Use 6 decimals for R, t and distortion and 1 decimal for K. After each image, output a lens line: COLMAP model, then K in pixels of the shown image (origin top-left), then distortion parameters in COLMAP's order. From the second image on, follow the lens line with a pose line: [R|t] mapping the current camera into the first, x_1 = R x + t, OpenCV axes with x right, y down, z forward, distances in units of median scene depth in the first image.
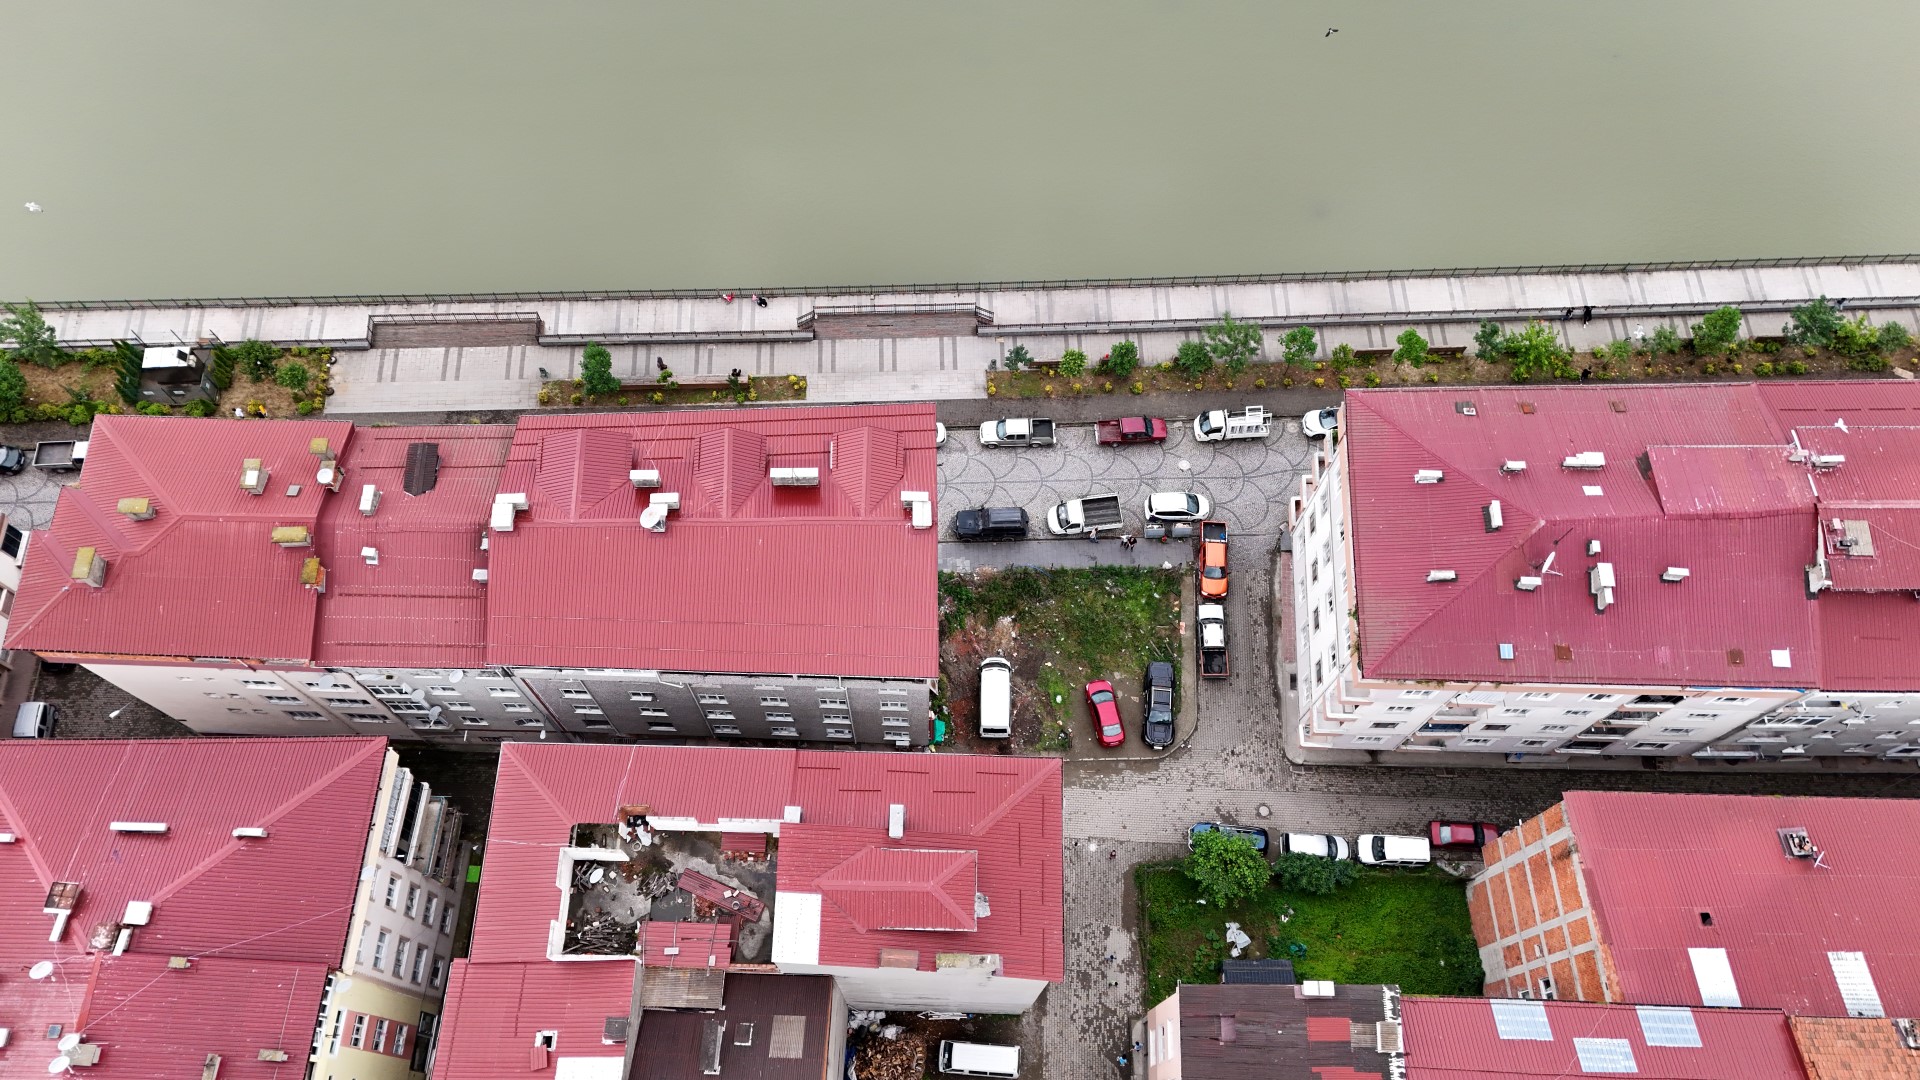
lens RADIAL K [[1332.2, 0, 927.7], [0, 1332.2, 538.6], [0, 0, 1]] dist [0.073995, -0.052718]
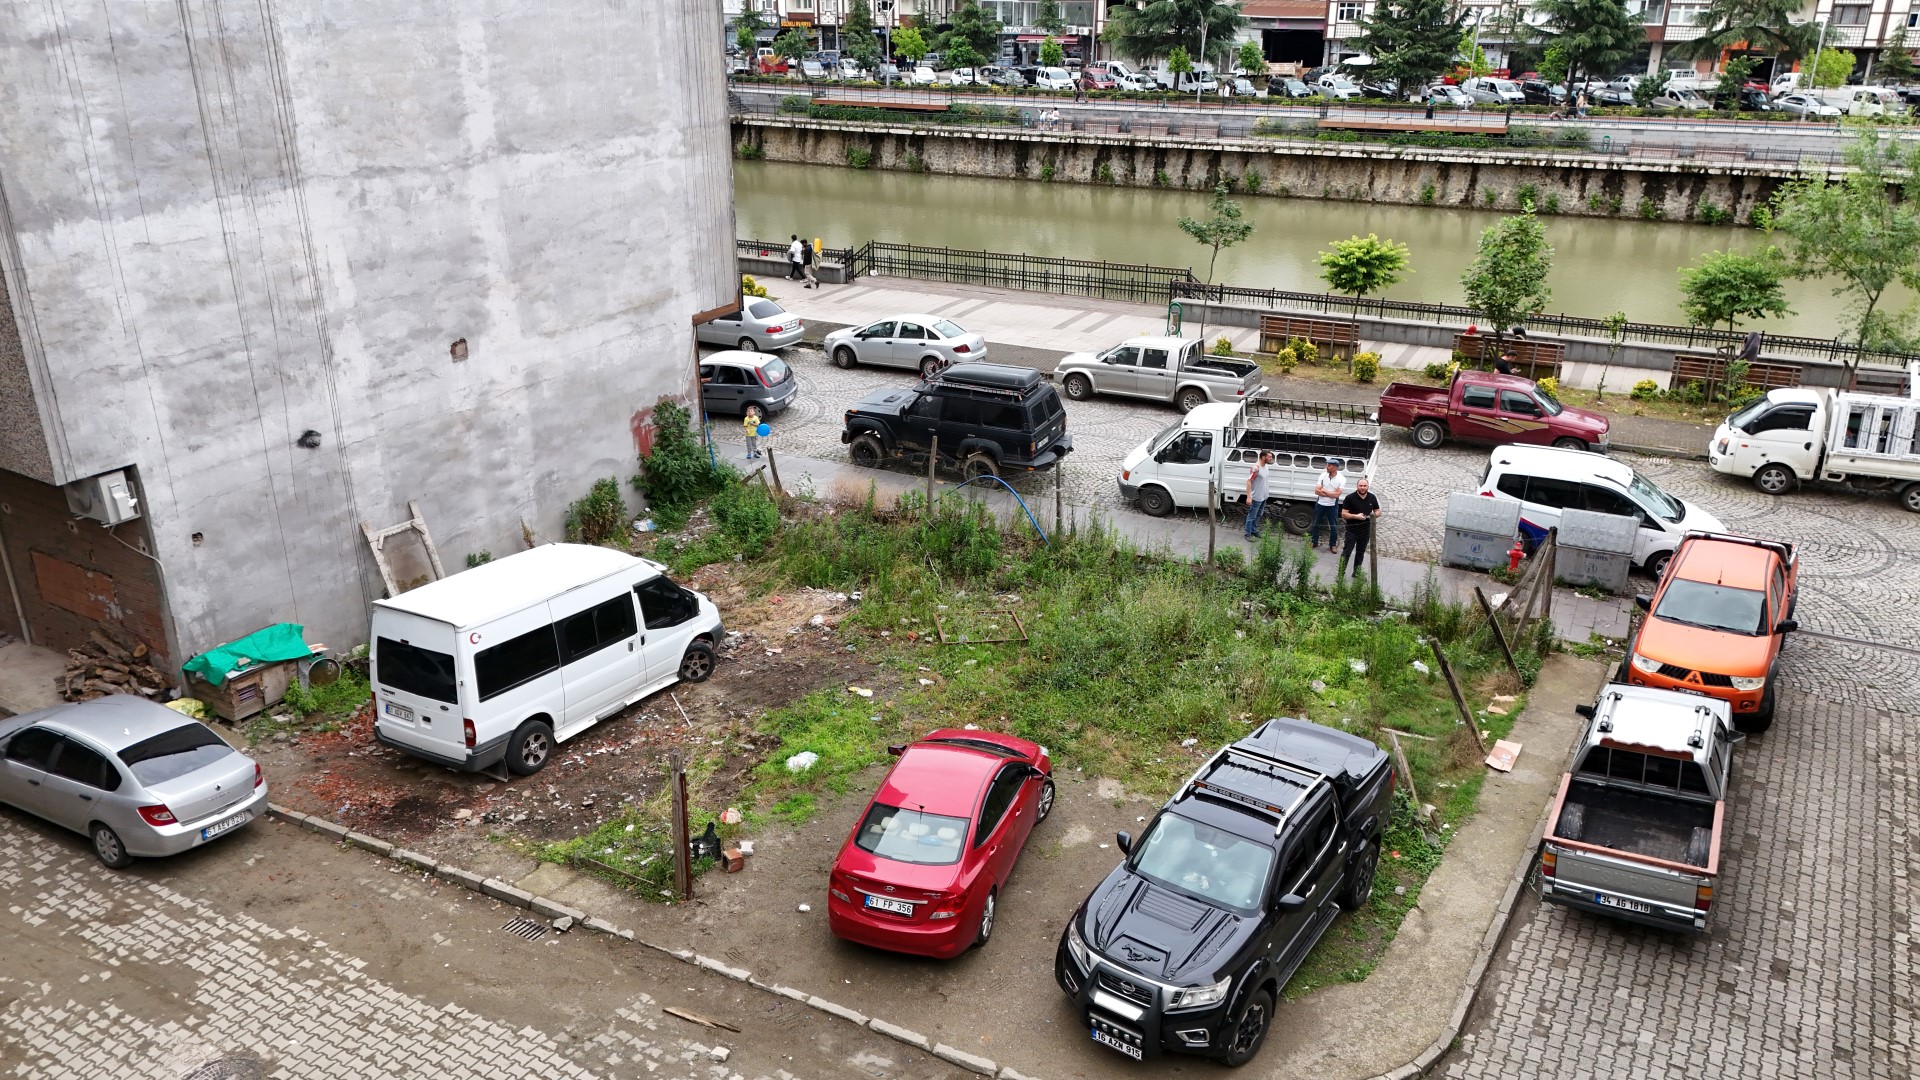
lens RADIAL K [[1404.9, 0, 956.2], [0, 1404.9, 539.6], [0, 0, 1]] dist [0.070654, -0.061178]
pose [[0.879017, 0.183135, -0.440216, 0.206015], [-0.439687, 0.668445, -0.599880, 0.214030], [0.184401, 0.720863, 0.668097, 0.807779]]
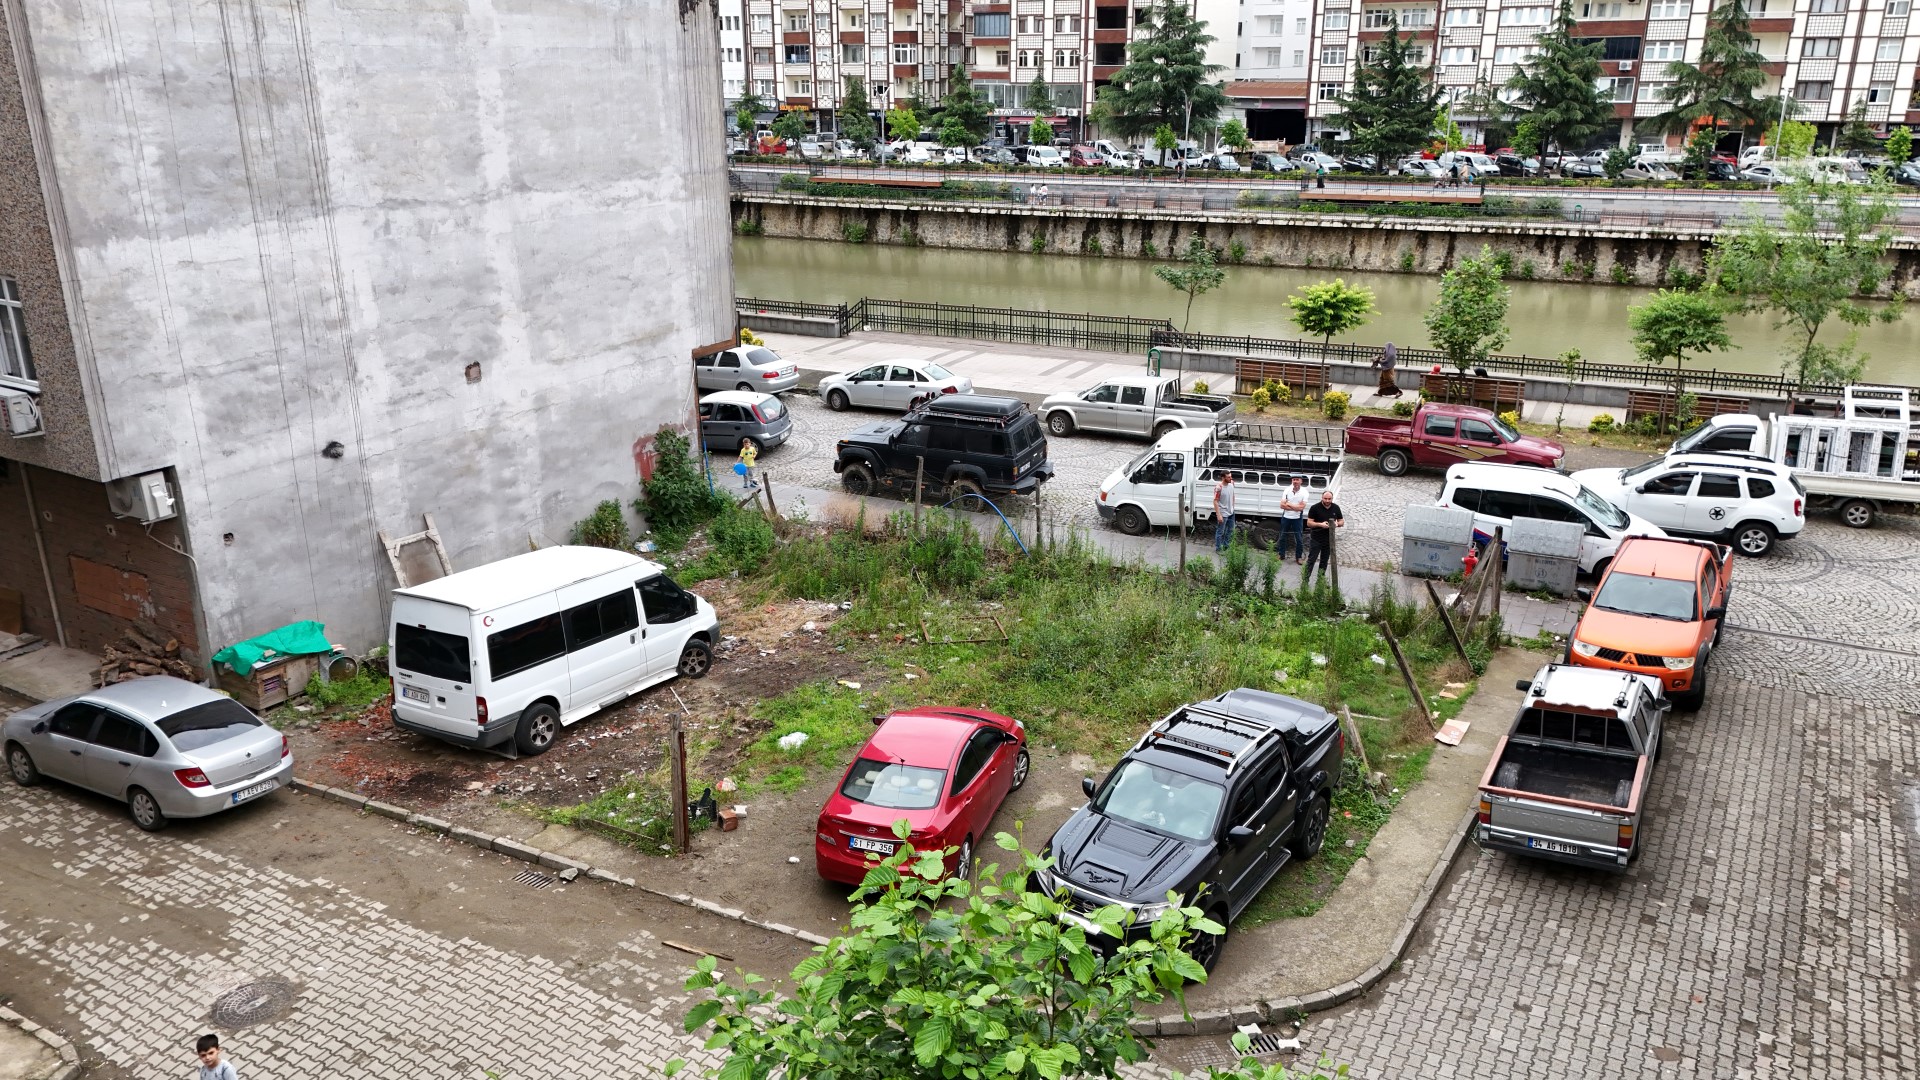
lens RADIAL K [[1404.9, 0, 956.2], [0, 1404.9, 539.6], [0, 0, 1]] dist [0.070654, -0.061178]
pose [[0.880435, 0.152283, -0.449049, 0.218088], [-0.435083, 0.635961, -0.637382, 0.231745], [0.188515, 0.756547, 0.626178, 0.808551]]
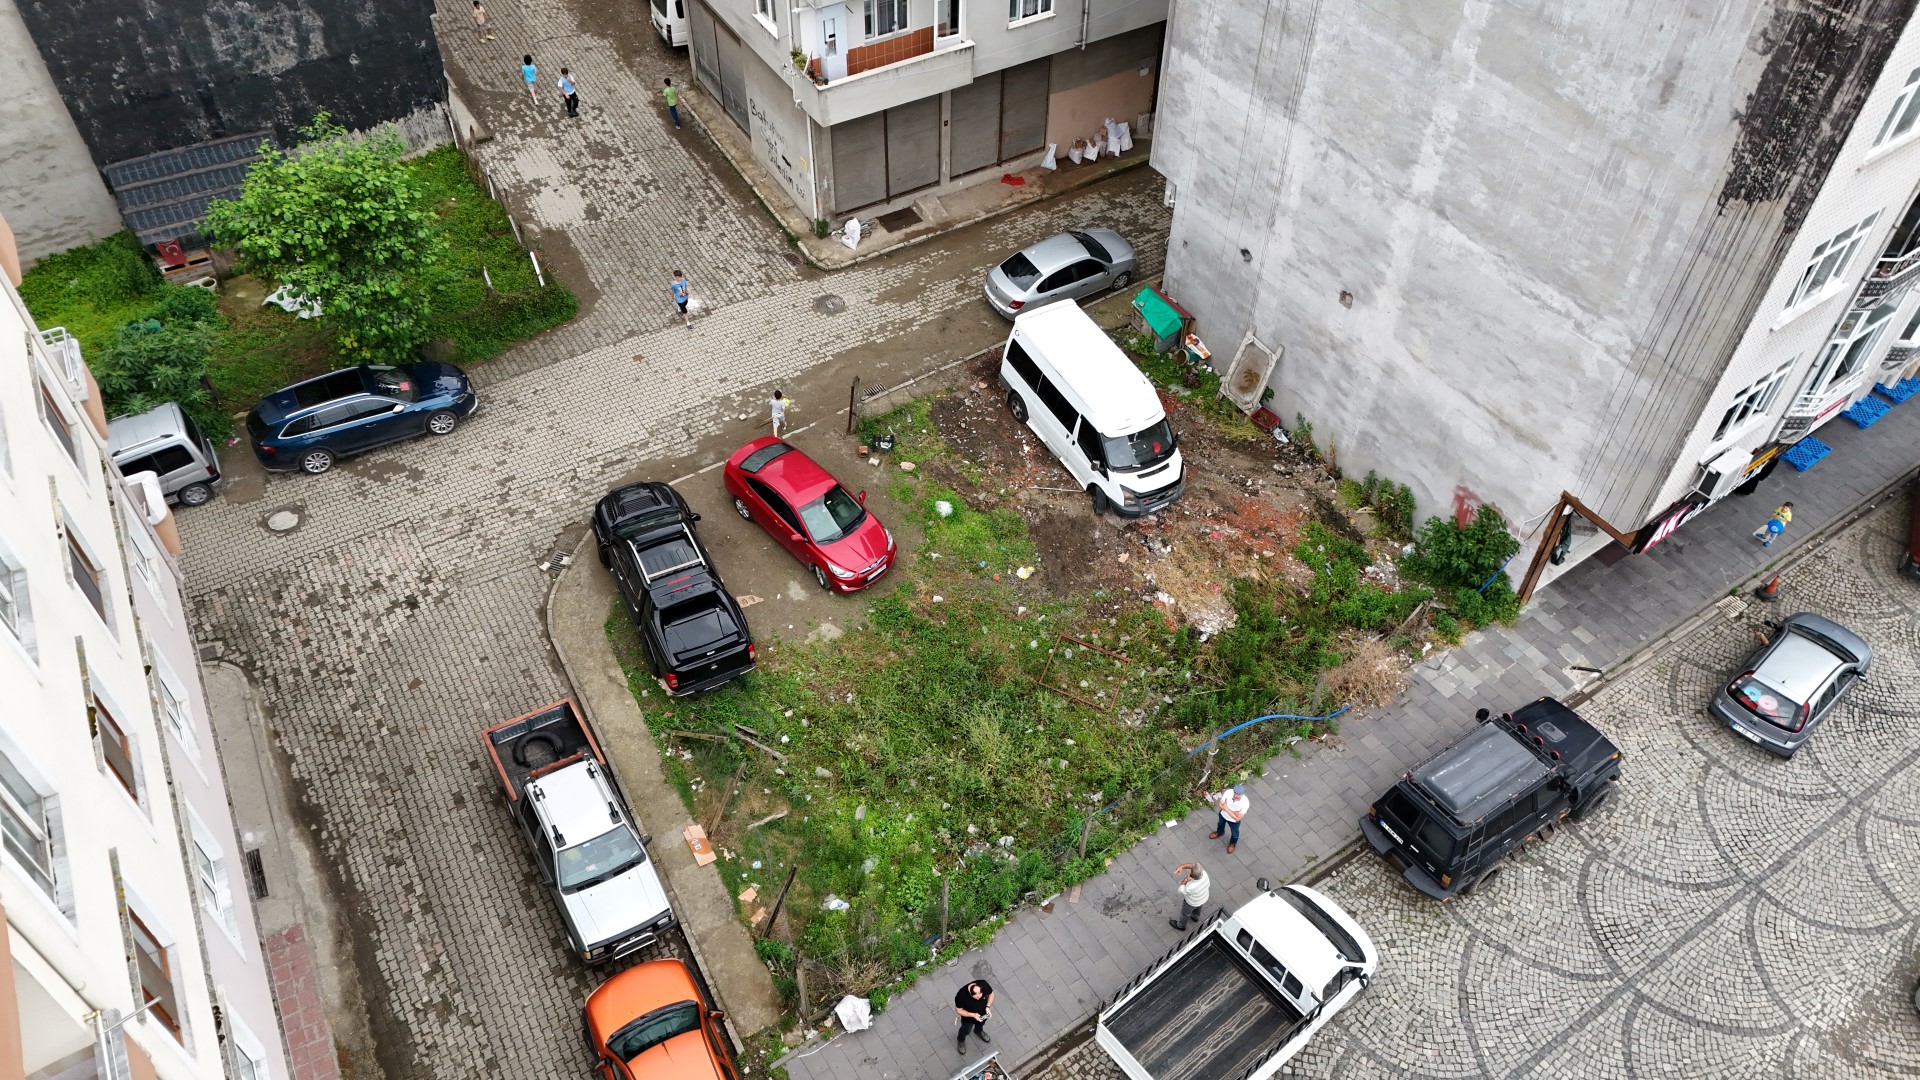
lens RADIAL K [[1406.5, 0, 960.0], [0, 1406.5, 540.0], [0, 0, 1]] dist [0.076370, -0.067774]
pose [[-0.840170, 0.388572, -0.378321, 0.230373], [-0.502995, -0.297516, 0.811468, -0.176689], [0.202757, 0.872064, 0.445414, 0.822492]]
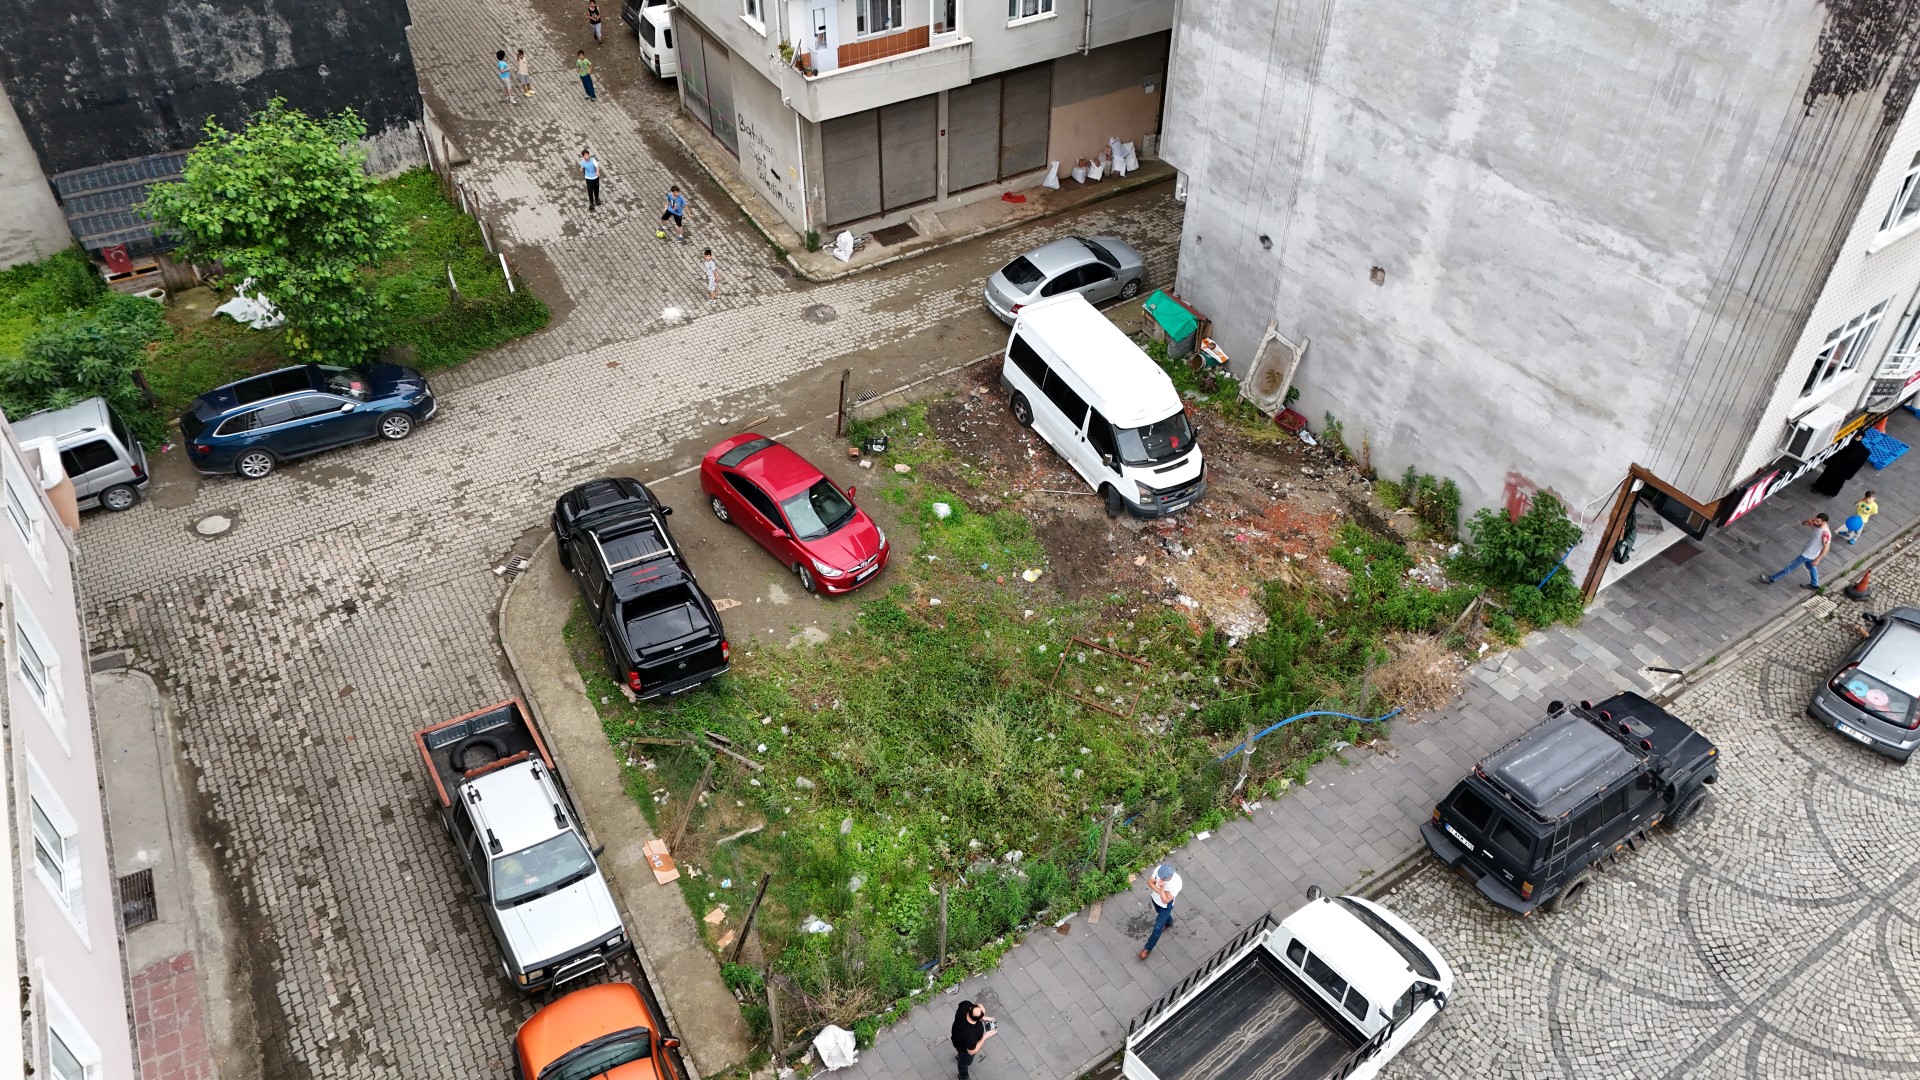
lens RADIAL K [[1406.5, 0, 960.0], [0, 1406.5, 540.0], [0, 0, 1]] dist [0.076370, -0.067774]
pose [[-0.838778, 0.355529, -0.412373, 0.228726], [-0.502692, -0.214710, 0.837377, -0.158621], [0.209171, 0.909670, 0.358816, 0.864006]]
